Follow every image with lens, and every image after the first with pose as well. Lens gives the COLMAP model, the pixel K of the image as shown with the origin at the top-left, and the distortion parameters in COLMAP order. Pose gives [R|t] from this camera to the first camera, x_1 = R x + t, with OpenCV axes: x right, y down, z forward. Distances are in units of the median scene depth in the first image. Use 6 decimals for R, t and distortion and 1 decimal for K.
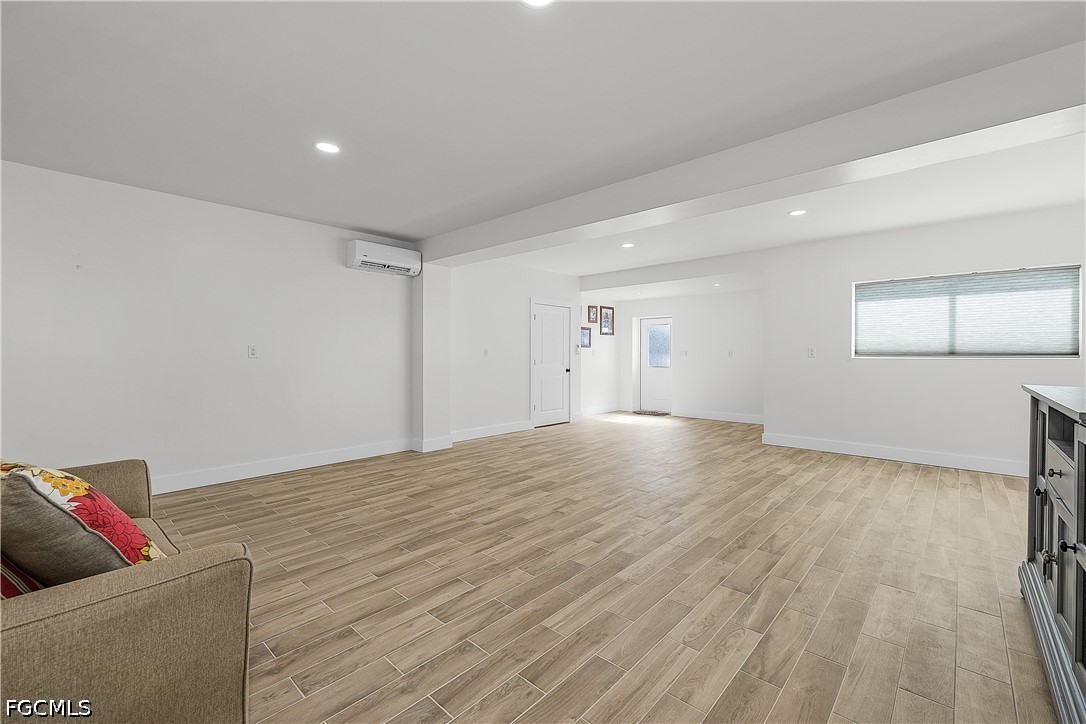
lens RADIAL K [[460.4, 0, 538.7], [0, 460.4, 351.4], [0, 0, 1]] dist [-0.004085, 0.001032]
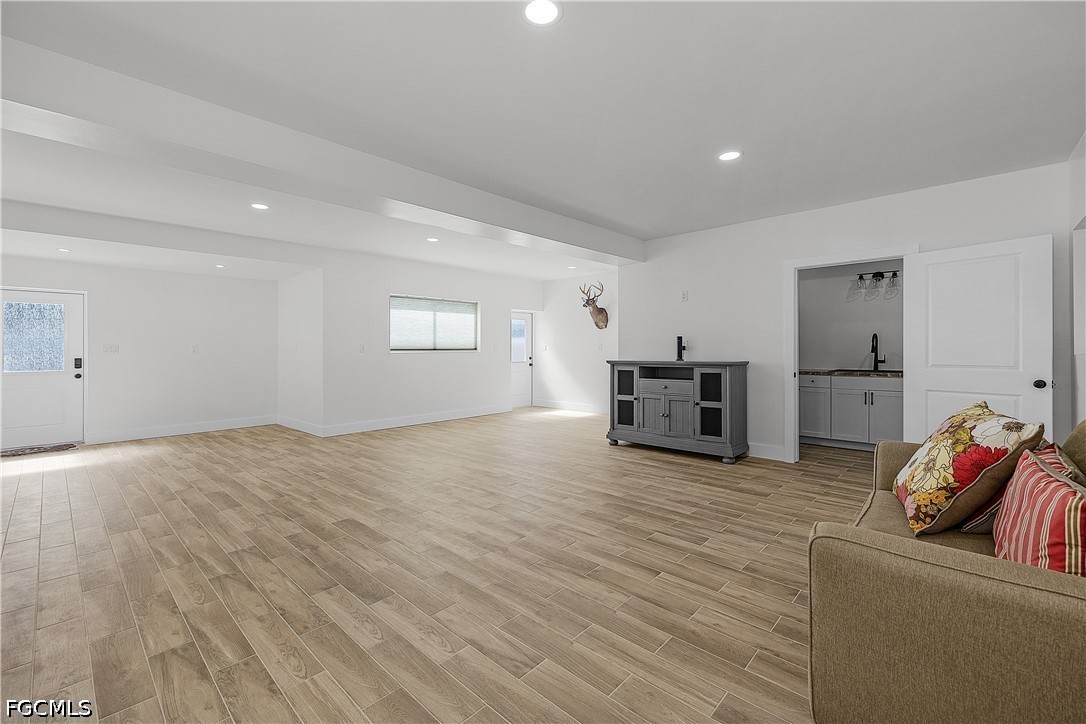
lens RADIAL K [[460.4, 0, 549.4], [0, 460.4, 345.5], [0, 0, 1]] dist [-0.004085, 0.001032]
pose [[-0.004757, 0.006796, 0.999966, -0.958003], [-0.000656, 0.999977, -0.006799, 0.004714], [-0.999988, -0.000688, -0.004752, 0.887476]]
